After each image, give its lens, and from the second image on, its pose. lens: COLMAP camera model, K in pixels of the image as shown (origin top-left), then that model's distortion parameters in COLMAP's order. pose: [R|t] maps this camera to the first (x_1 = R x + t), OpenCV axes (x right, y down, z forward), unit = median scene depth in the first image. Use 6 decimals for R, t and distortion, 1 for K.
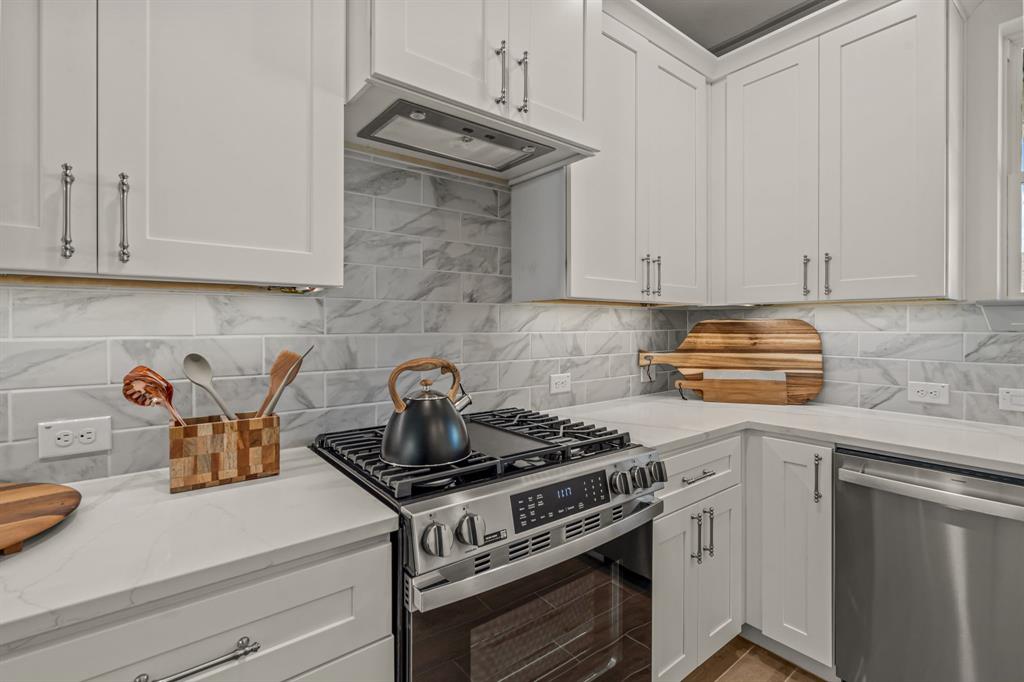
lens RADIAL K [[465.7, 0, 511.8], [0, 465.7, 328.9], [0, 0, 1]] dist [-0.000996, 0.000793]
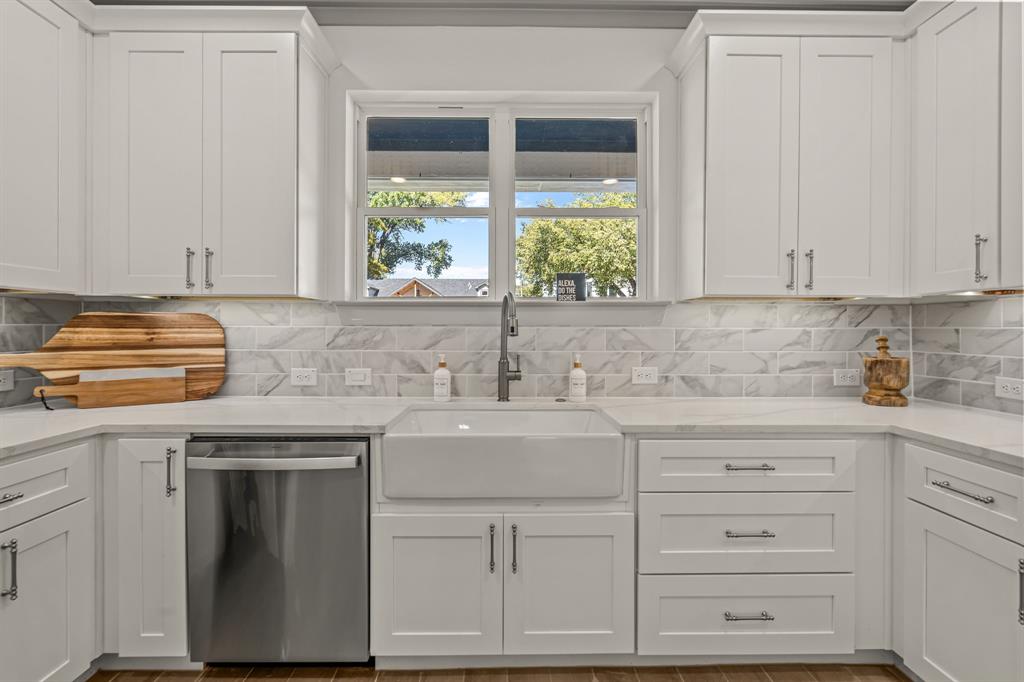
lens RADIAL K [[467.3, 0, 507.1], [0, 467.3, 331.7], [0, 0, 1]] dist [-0.000955, 0.000222]
pose [[0.612691, -0.000572, 0.790322, 0.262904], [0.001466, 0.999999, -0.000413, 0.022006], [-0.790321, 0.001411, 0.612691, -0.143253]]
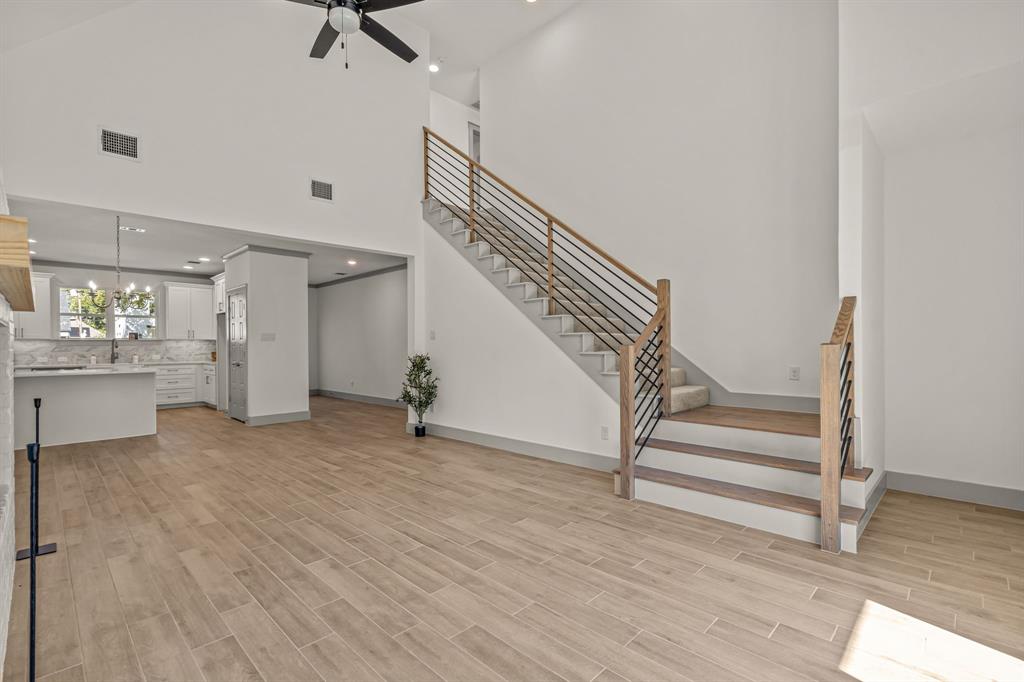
lens RADIAL K [[468.3, 0, 511.9], [0, 468.3, 346.4], [0, 0, 1]] dist [-0.003253, 0.000950]
pose [[-0.126551, -0.000046, 0.991960, -4.073163], [0.013918, 0.999901, 0.001822, 0.061998], [-0.991862, 0.014036, -0.126538, -2.864840]]
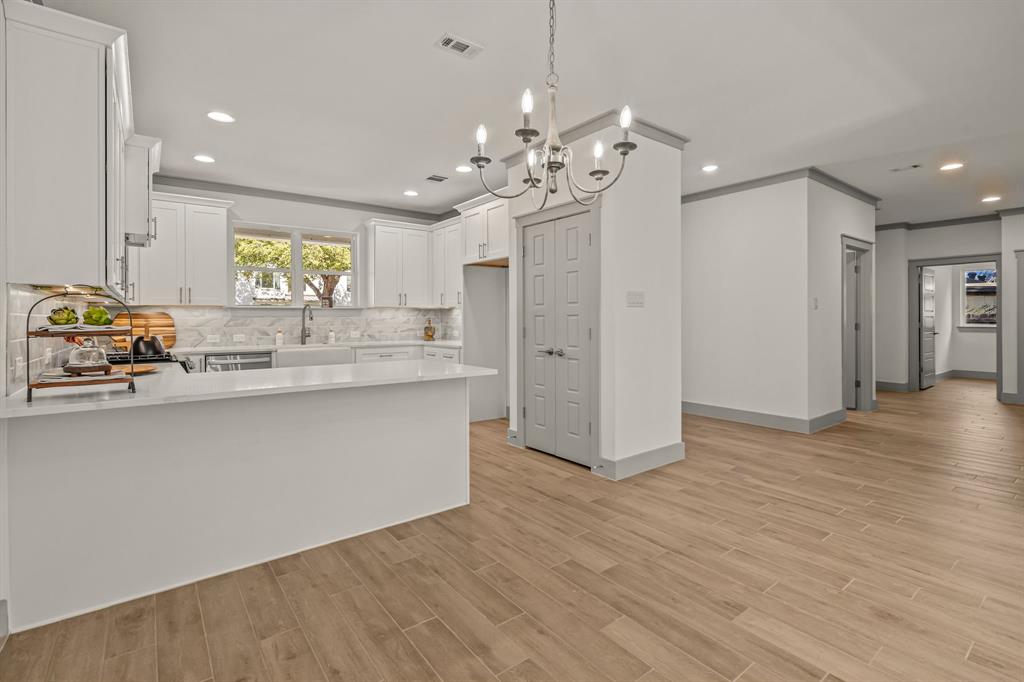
lens RADIAL K [[475.8, 0, 506.4], [0, 475.8, 322.0], [0, 0, 1]] dist [-0.004256, 0.001254]
pose [[0.020732, -0.005556, 0.999770, -1.943176], [0.010989, 0.999925, 0.005329, 0.038103], [-0.999725, 0.010876, 0.020791, -0.839223]]
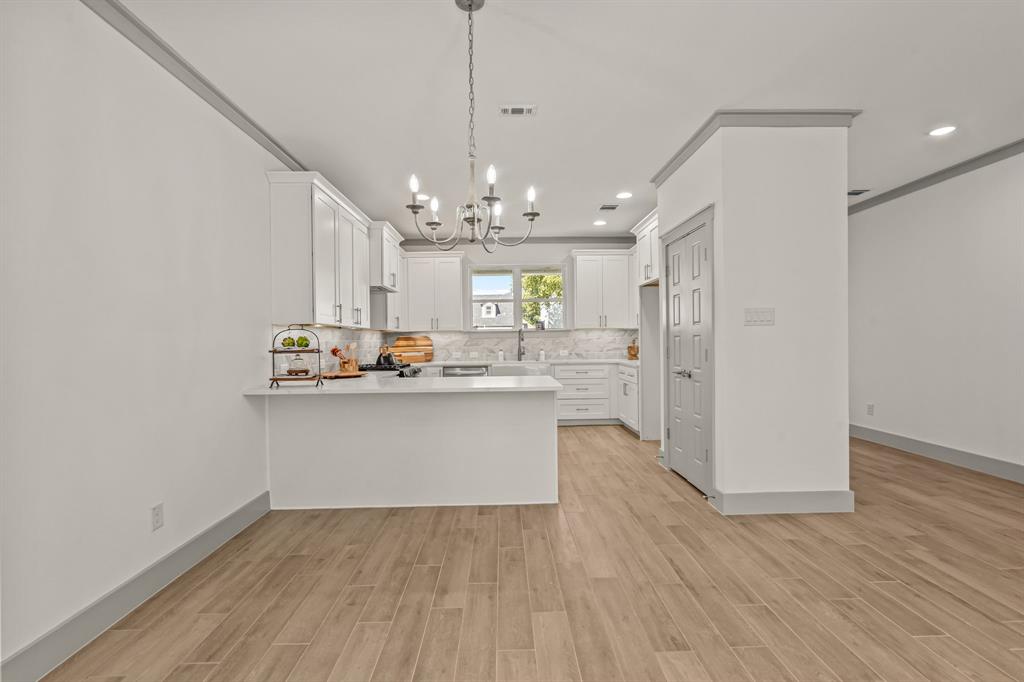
lens RADIAL K [[468.3, 0, 511.9], [0, 468.3, 346.4], [0, 0, 1]] dist [-0.003253, 0.000950]
pose [[0.603094, -0.018161, 0.797463, -1.868491], [0.017905, 0.999797, 0.009227, 0.037190], [-0.797469, 0.008714, 0.603297, -1.652348]]
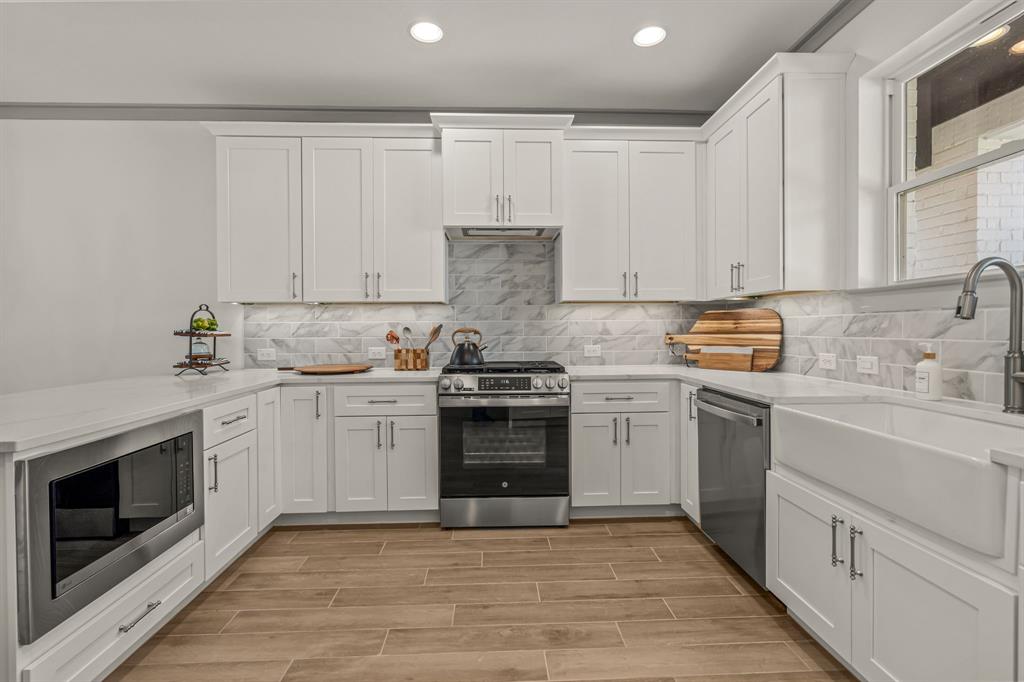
lens RADIAL K [[465.7, 0, 511.8], [0, 465.7, 328.9], [0, 0, 1]] dist [-0.000996, 0.000793]
pose [[0.812883, -0.004945, -0.582407, 0.921605], [0.001862, 0.999981, -0.005892, 0.050808], [0.582425, 0.003705, 0.812876, -0.576037]]
